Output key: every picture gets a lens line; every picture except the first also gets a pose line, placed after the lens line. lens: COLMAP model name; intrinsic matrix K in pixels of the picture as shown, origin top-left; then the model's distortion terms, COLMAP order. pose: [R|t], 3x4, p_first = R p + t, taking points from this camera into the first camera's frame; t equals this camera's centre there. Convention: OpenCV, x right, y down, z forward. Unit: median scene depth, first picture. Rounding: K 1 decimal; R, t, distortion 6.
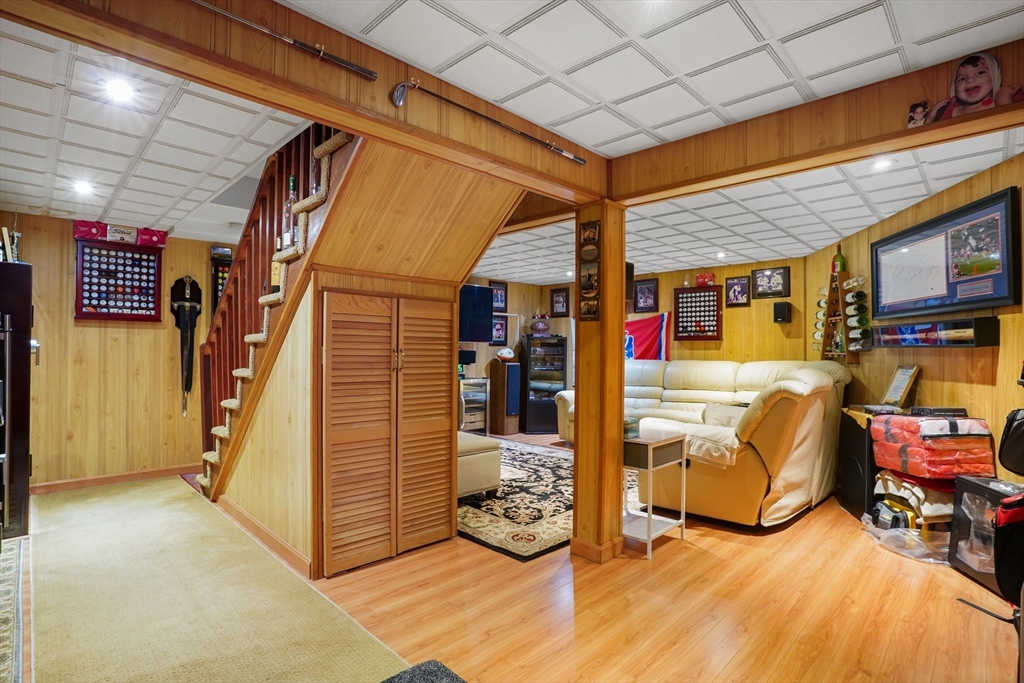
lens RADIAL K [[507.8, 0, 509.1], [0, 507.8, 340.8], [0, 0, 1]] dist [-0.084540, 0.041457]
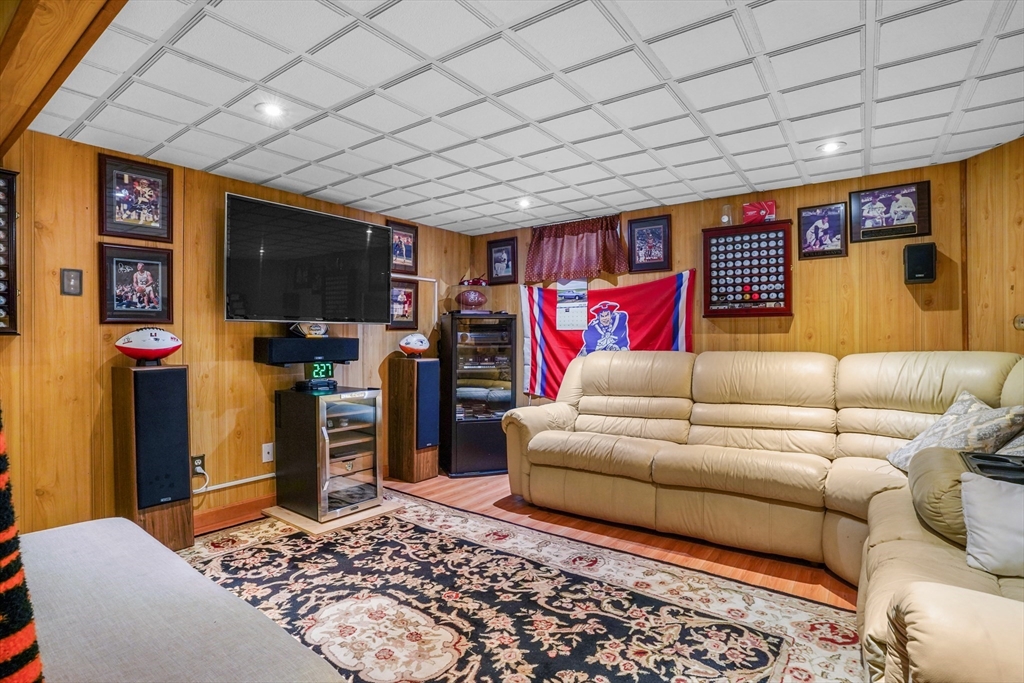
lens RADIAL K [[507.8, 0, 509.1], [0, 507.8, 340.8], [0, 0, 1]] dist [-0.084540, 0.041457]
pose [[0.988841, -0.011654, 0.148517, 0.016749], [0.007806, 0.999619, 0.026470, 0.009111], [-0.148769, -0.025016, 0.988556, 0.459156]]
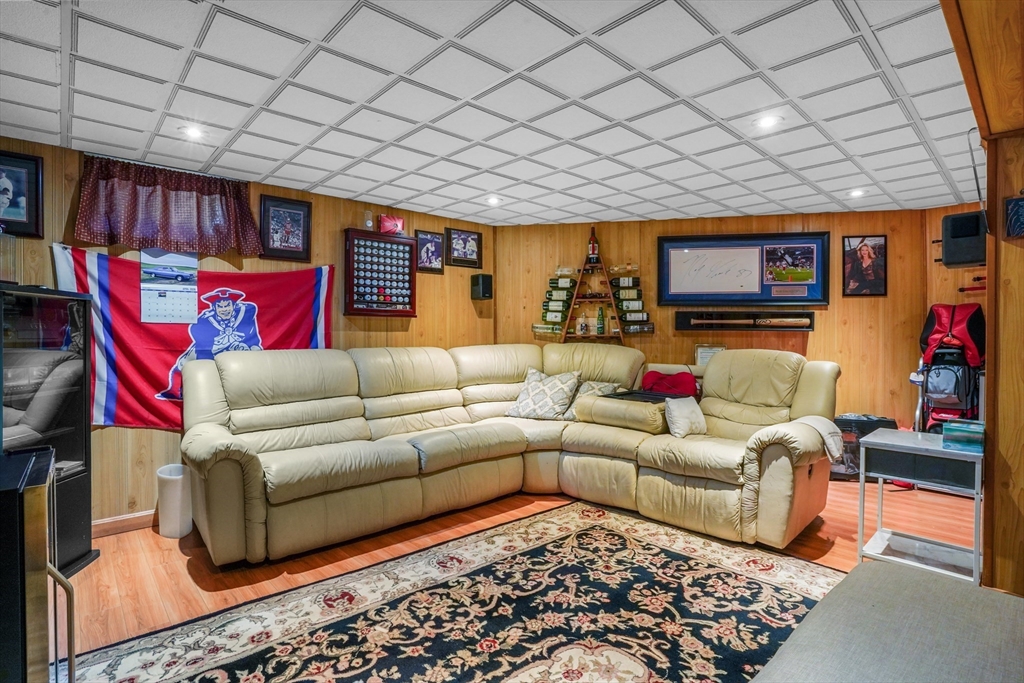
lens RADIAL K [[507.8, 0, 509.1], [0, 507.8, 340.8], [0, 0, 1]] dist [-0.084540, 0.041457]
pose [[0.050846, -0.016822, 0.998565, -0.259111], [-0.021440, 0.999609, 0.017931, 0.014927], [-0.998476, -0.022321, 0.050466, 0.786159]]
